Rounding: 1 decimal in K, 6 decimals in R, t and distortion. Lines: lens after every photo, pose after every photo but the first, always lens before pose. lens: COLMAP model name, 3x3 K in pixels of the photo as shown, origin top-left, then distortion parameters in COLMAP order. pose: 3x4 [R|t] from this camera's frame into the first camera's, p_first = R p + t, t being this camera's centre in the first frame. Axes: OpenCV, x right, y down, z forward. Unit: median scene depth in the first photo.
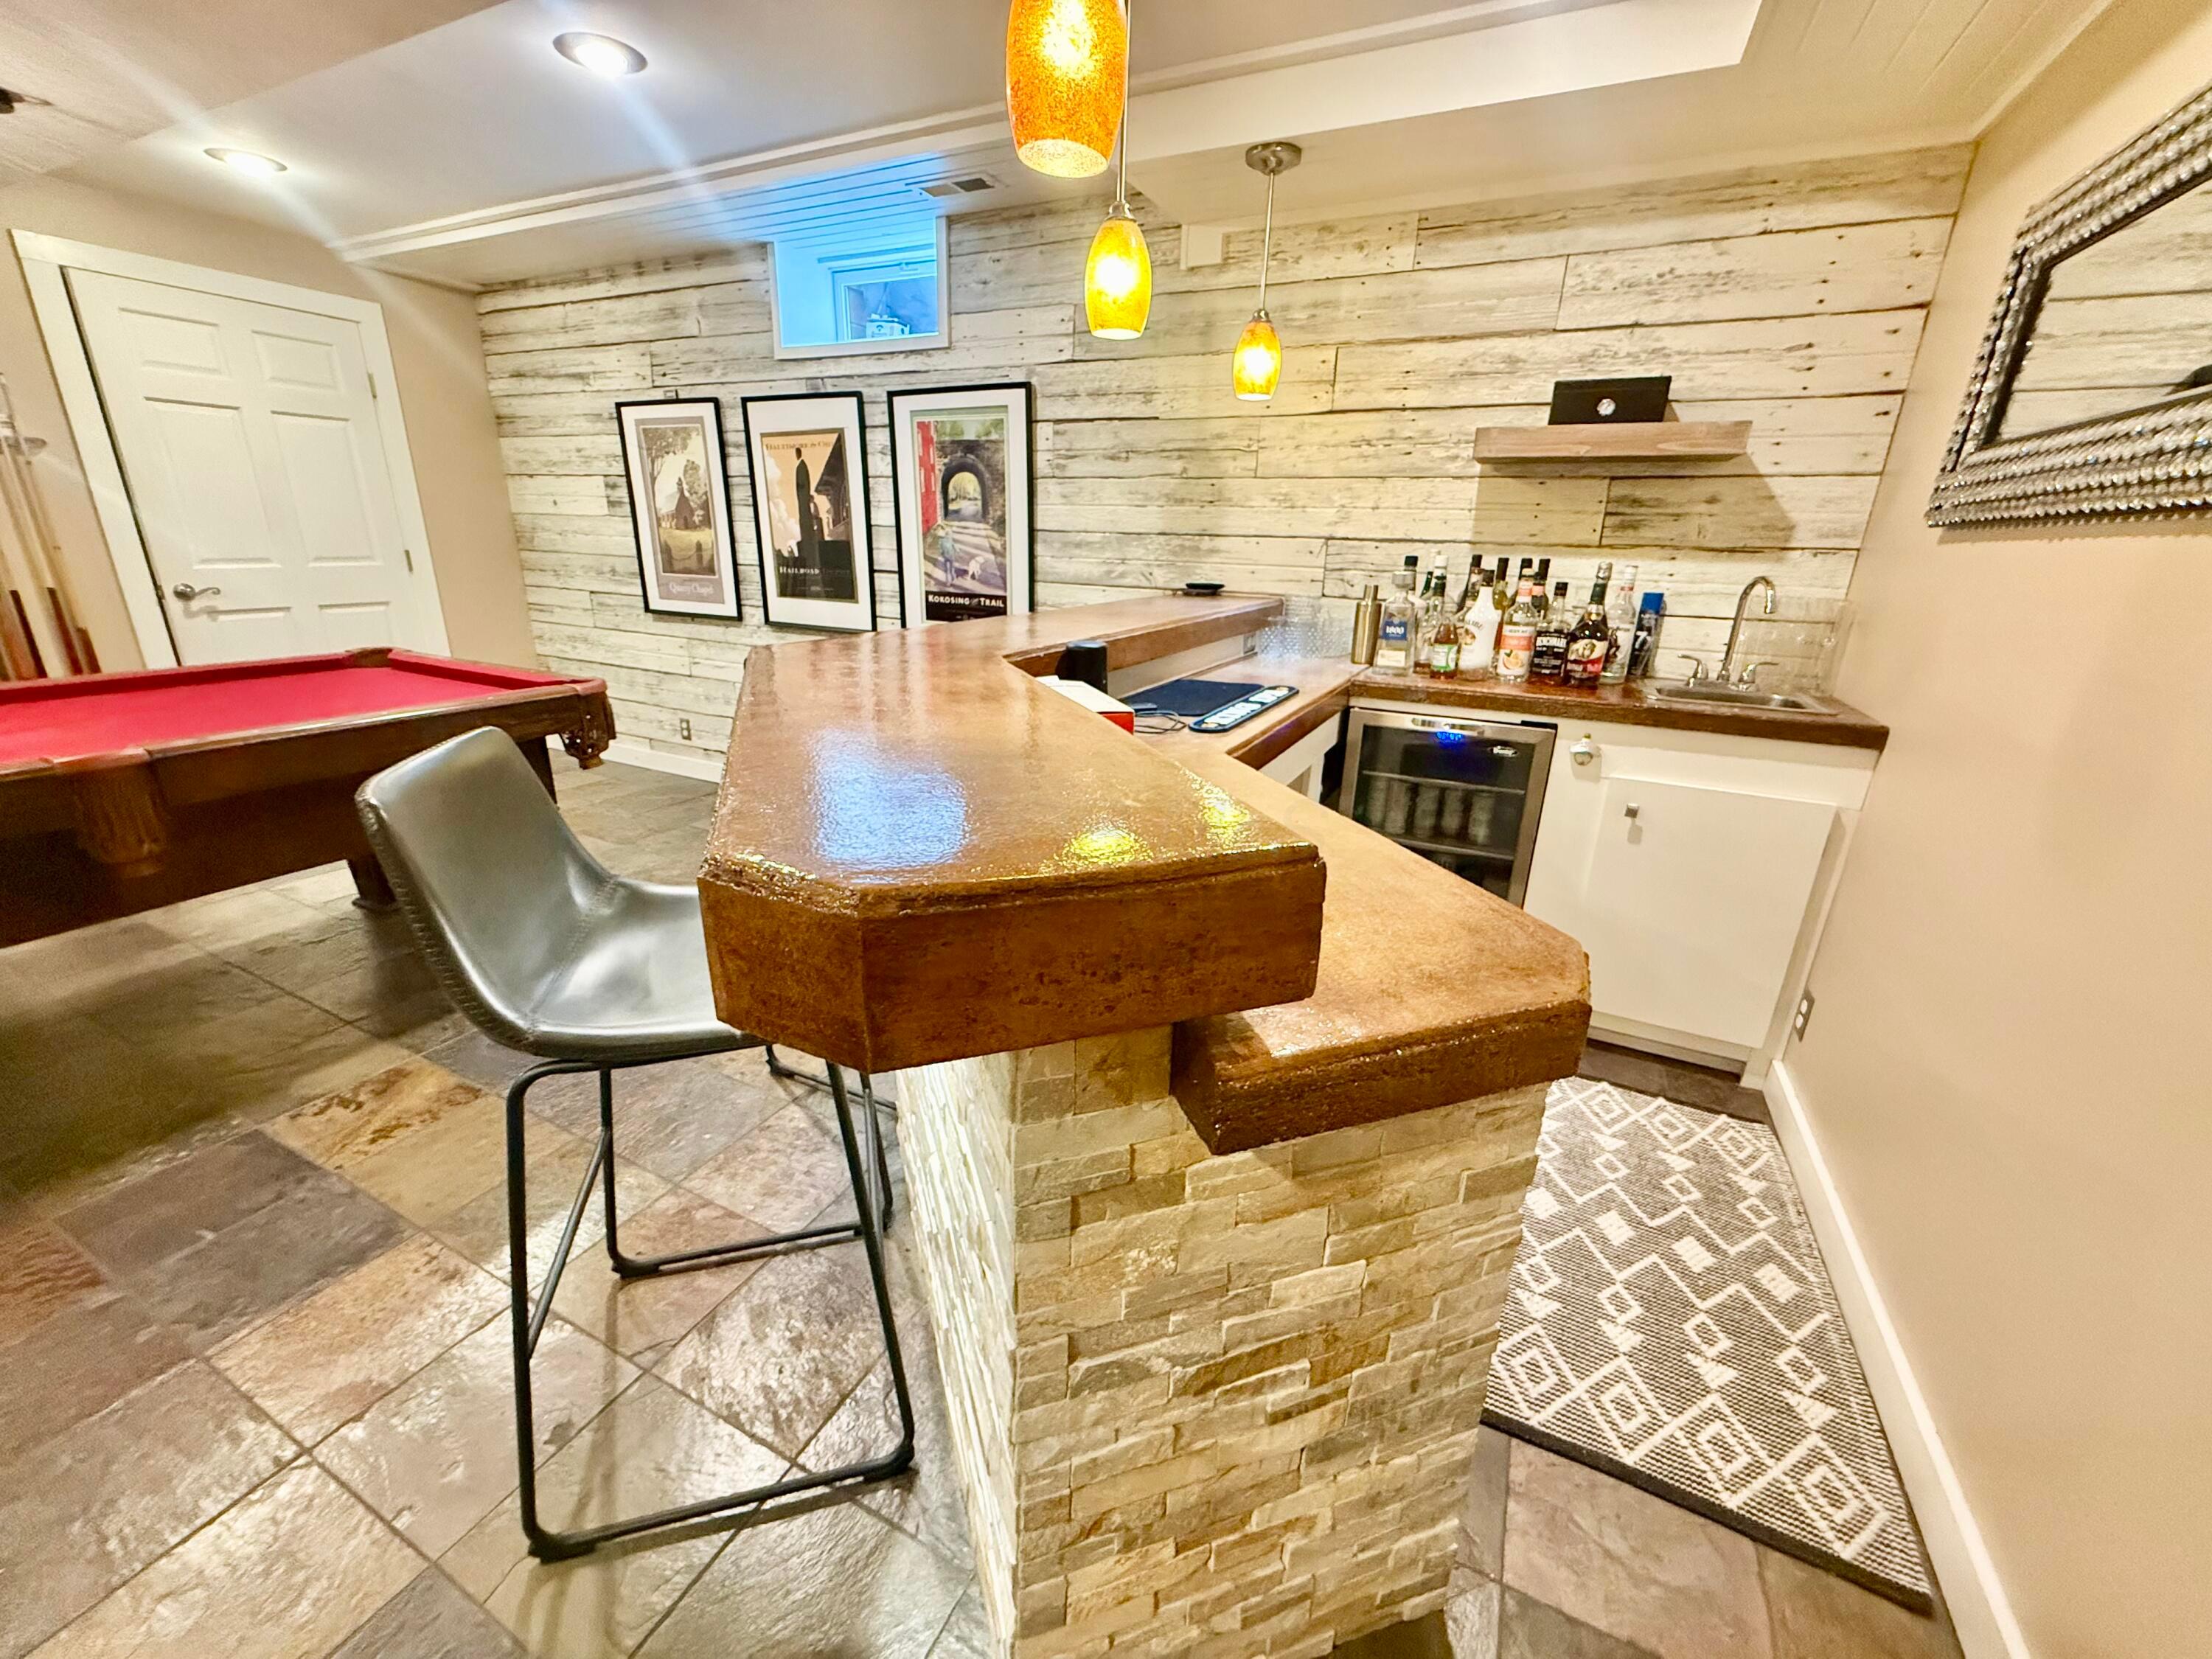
lens RADIAL K [[881.2, 0, 1101.6], [0, 881.2, 828.2], [0, 0, 1]] dist [0.000202, 0.000260]
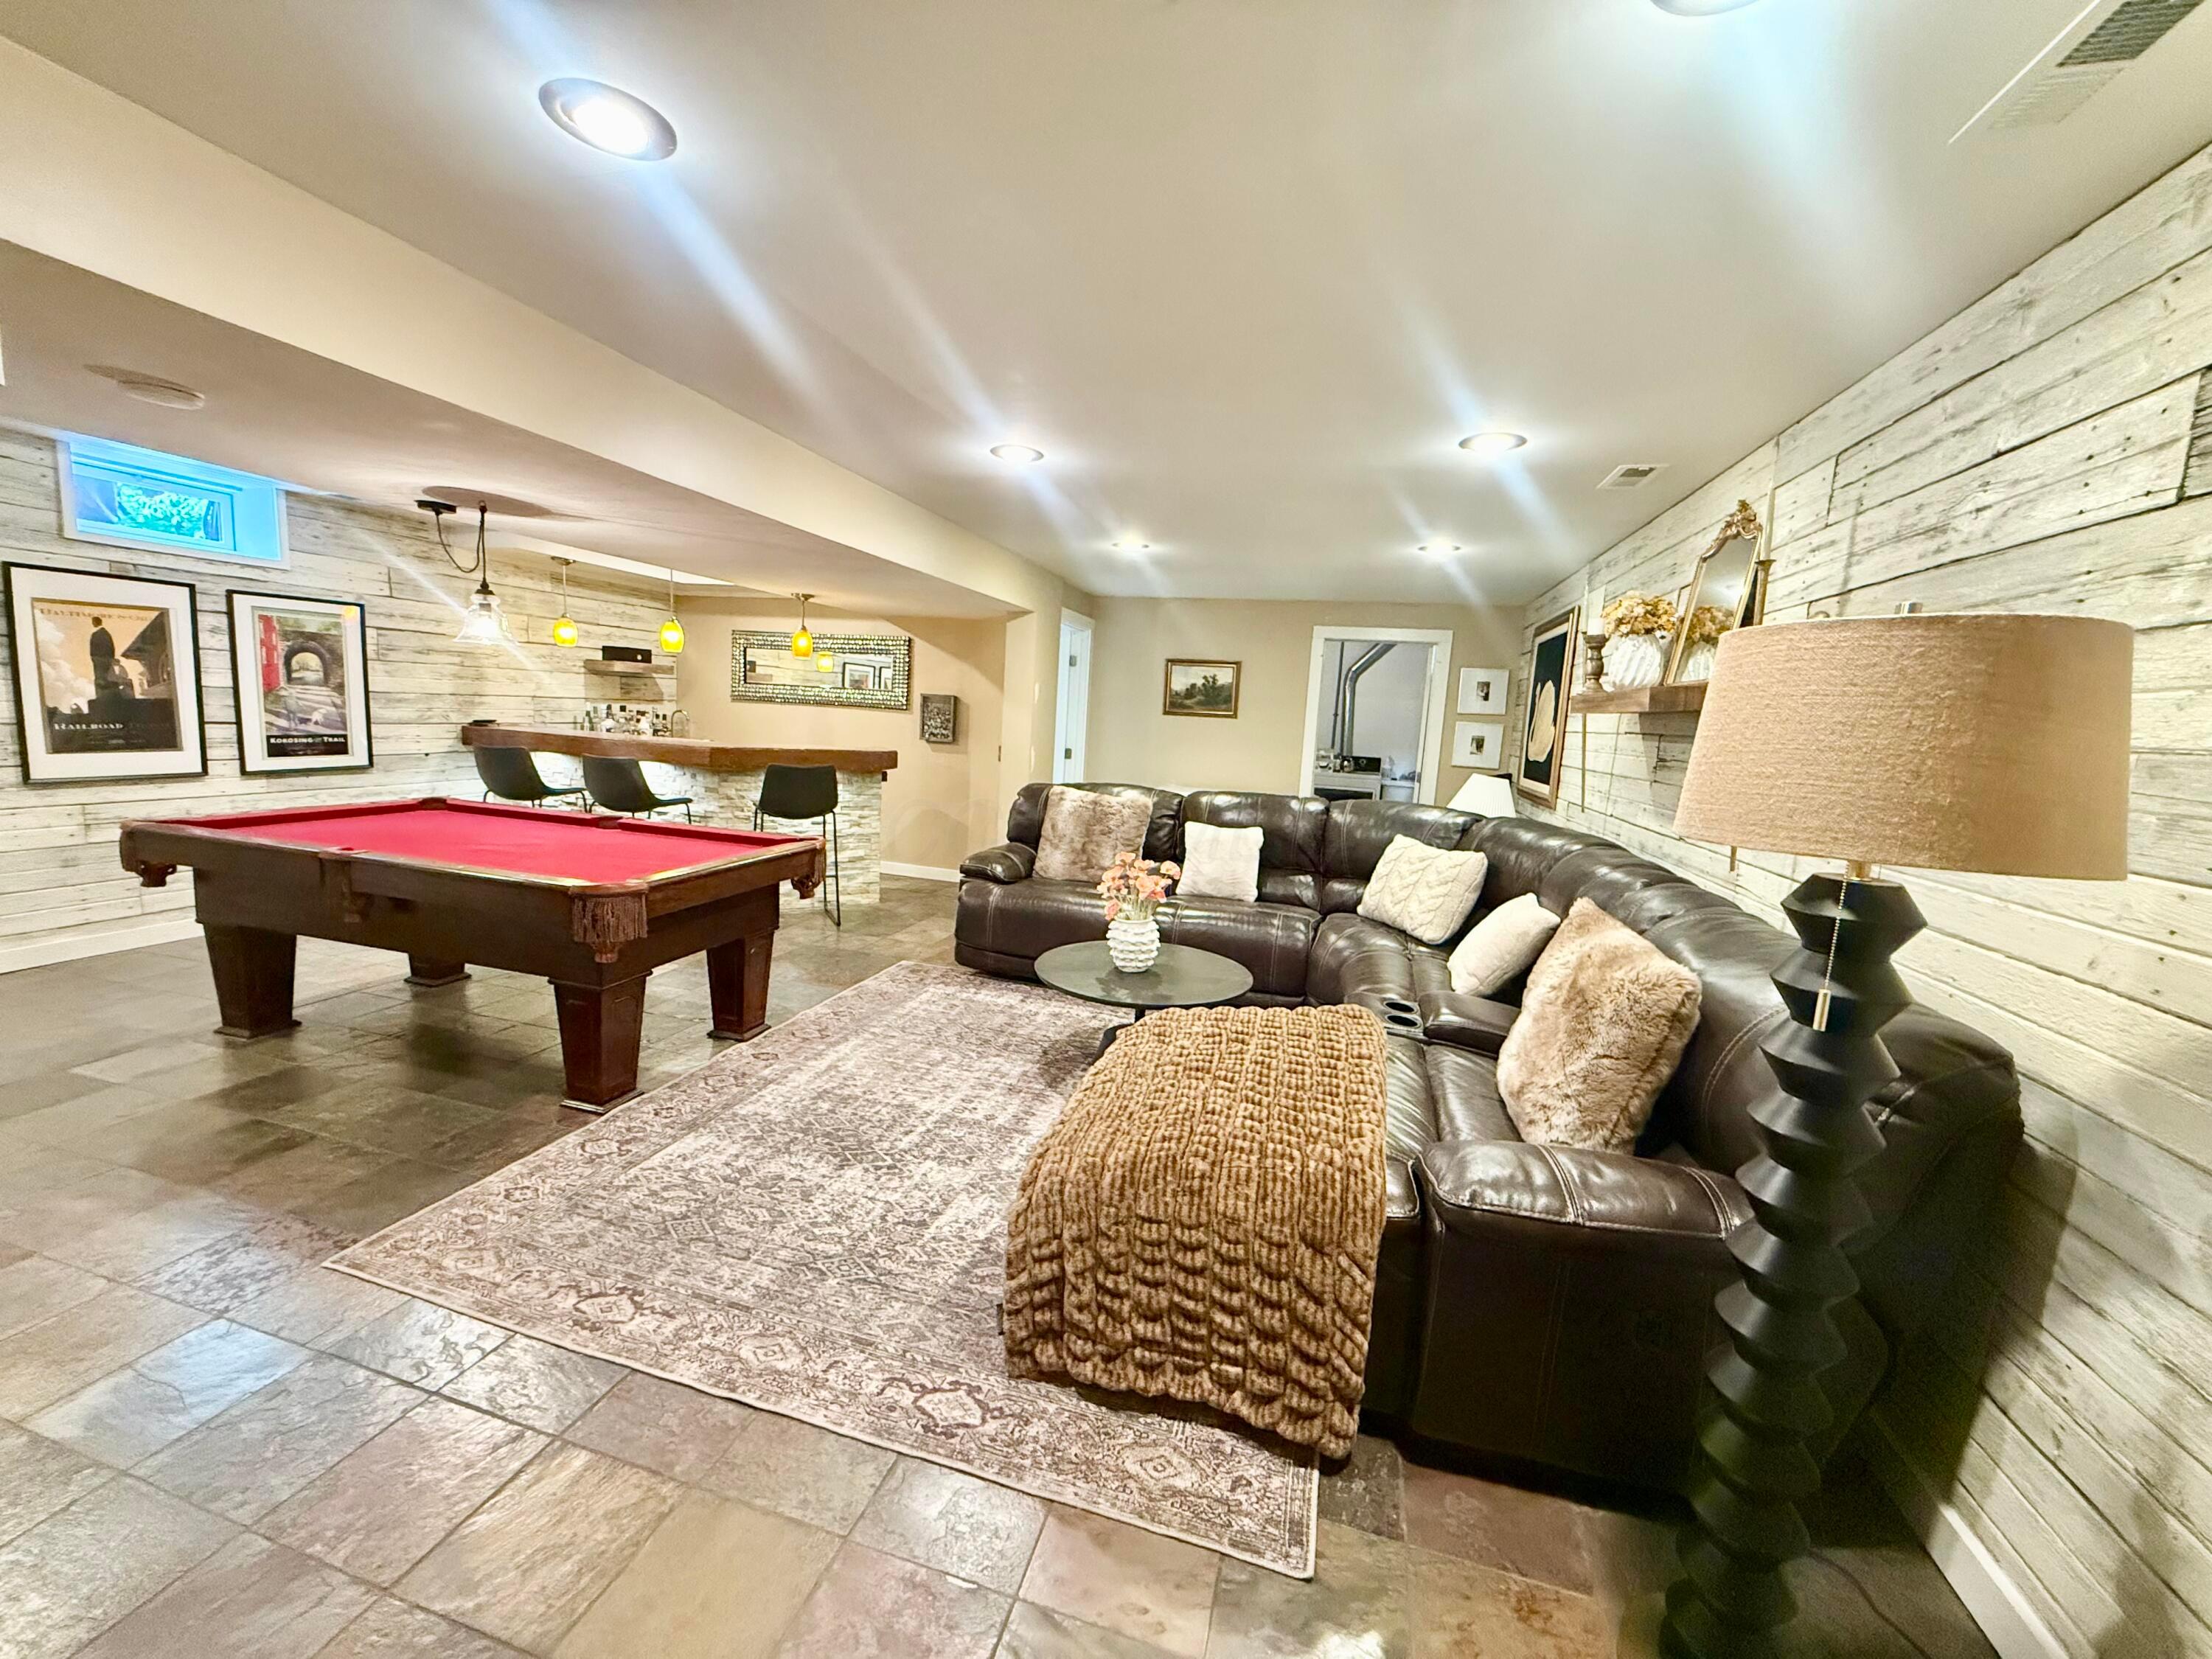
lens RADIAL K [[881.2, 0, 1101.6], [0, 881.2, 828.2], [0, 0, 1]] dist [0.000202, 0.000260]
pose [[-0.191055, -0.172000, 0.966392, -1.920254], [0.249528, 0.943675, 0.217288, -0.129028], [-0.949333, 0.282656, -0.137375, 0.052217]]
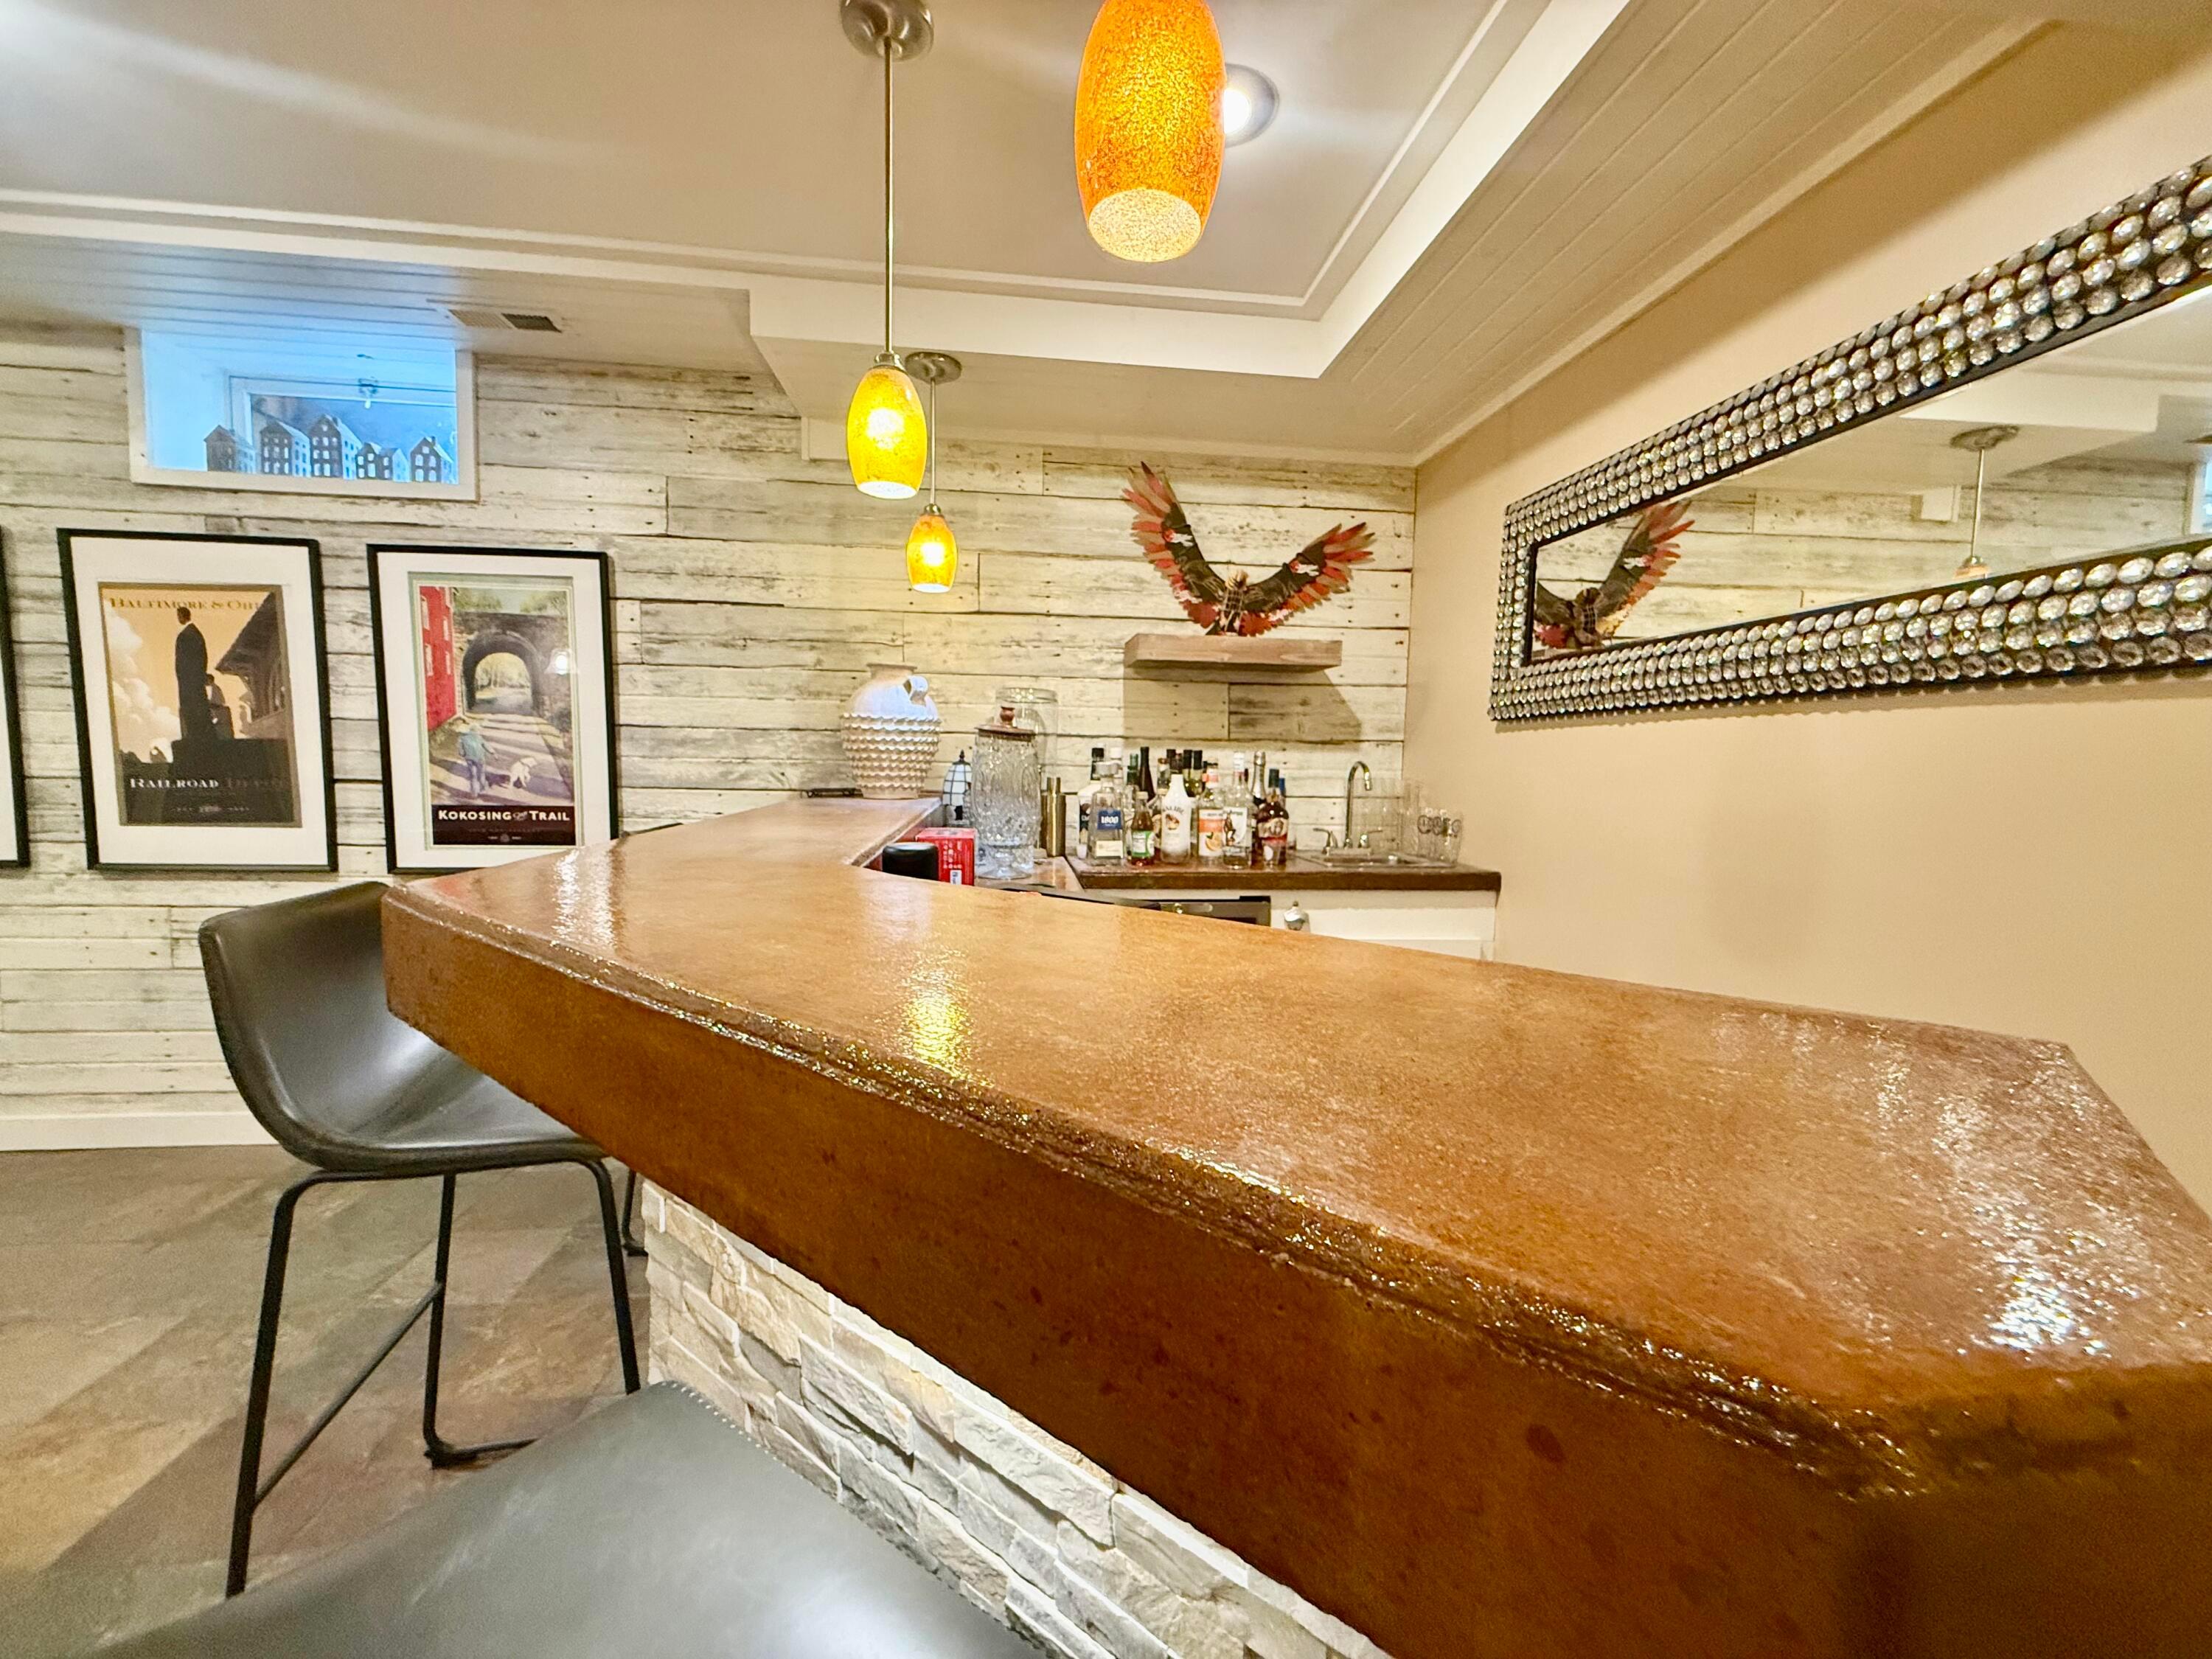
lens RADIAL K [[881.2, 0, 1101.6], [0, 881.2, 828.2], [0, 0, 1]] dist [0.000202, 0.000260]
pose [[0.837053, -0.052649, 0.544582, -0.151422], [0.175468, 0.968614, -0.176060, -0.031332], [-0.518221, 0.242928, 0.820020, 0.145054]]
